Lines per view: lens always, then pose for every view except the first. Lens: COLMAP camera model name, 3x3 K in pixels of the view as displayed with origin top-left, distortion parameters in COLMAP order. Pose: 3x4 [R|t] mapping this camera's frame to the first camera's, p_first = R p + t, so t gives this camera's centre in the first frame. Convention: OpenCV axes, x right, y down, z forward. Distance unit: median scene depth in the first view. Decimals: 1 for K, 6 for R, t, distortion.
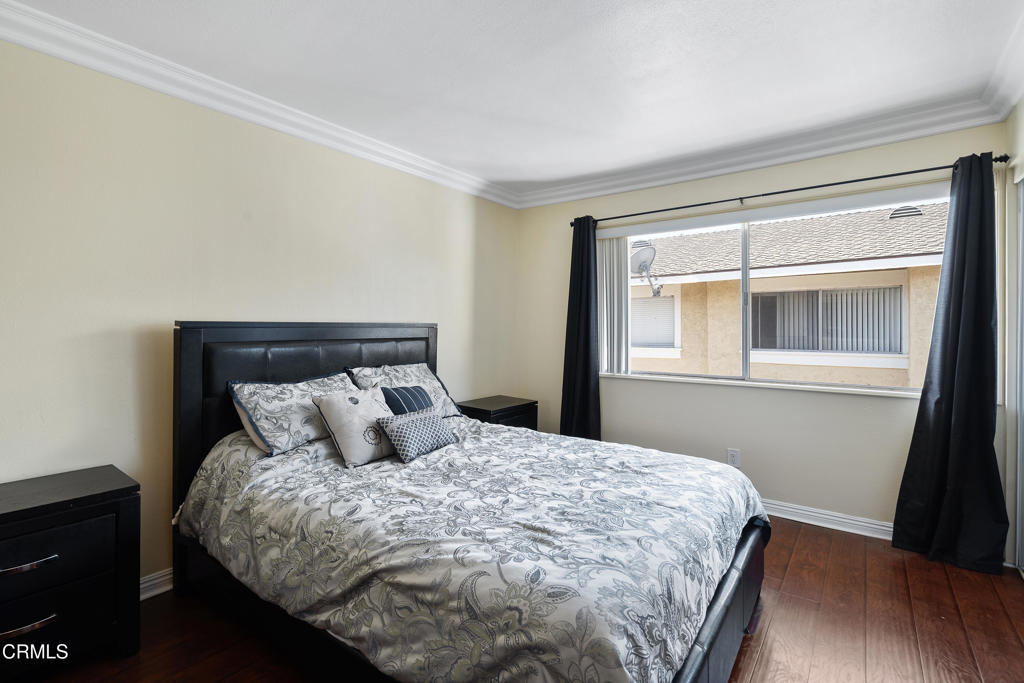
lens RADIAL K [[463.9, 0, 513.7], [0, 463.9, 335.6], [0, 0, 1]] dist [-0.003220, -0.000196]
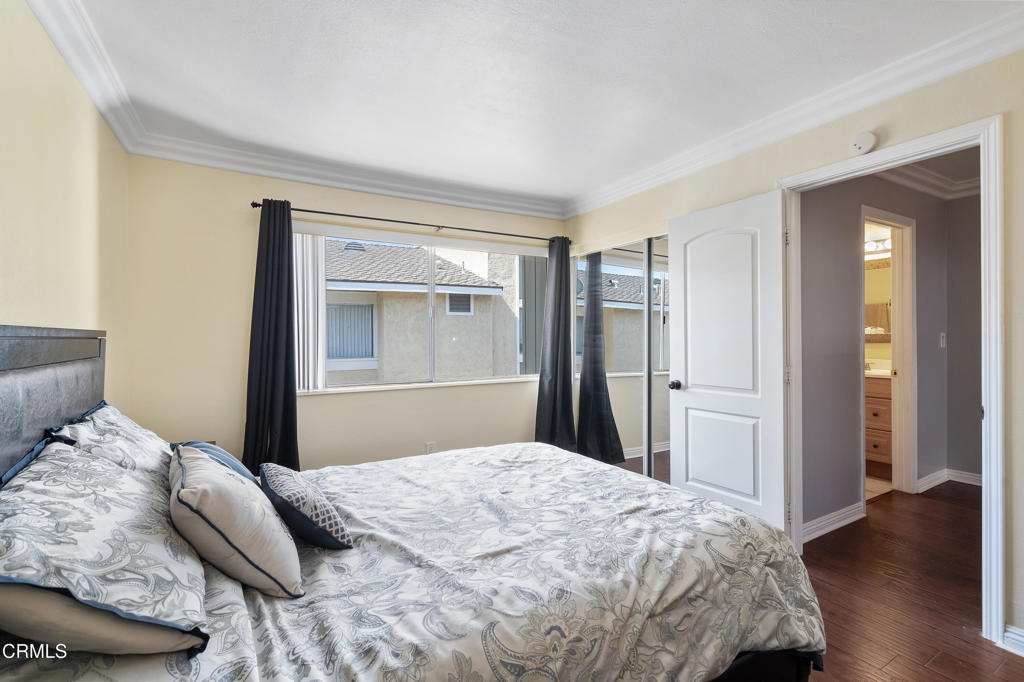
lens RADIAL K [[462.6, 0, 509.0], [0, 462.6, 342.6], [0, 0, 1]] dist [-0.003683, -0.000259]
pose [[0.393061, -0.014780, 0.919393, -1.049766], [0.021797, 0.999740, 0.006752, -0.013132], [-0.919254, 0.017386, 0.393281, 0.775146]]
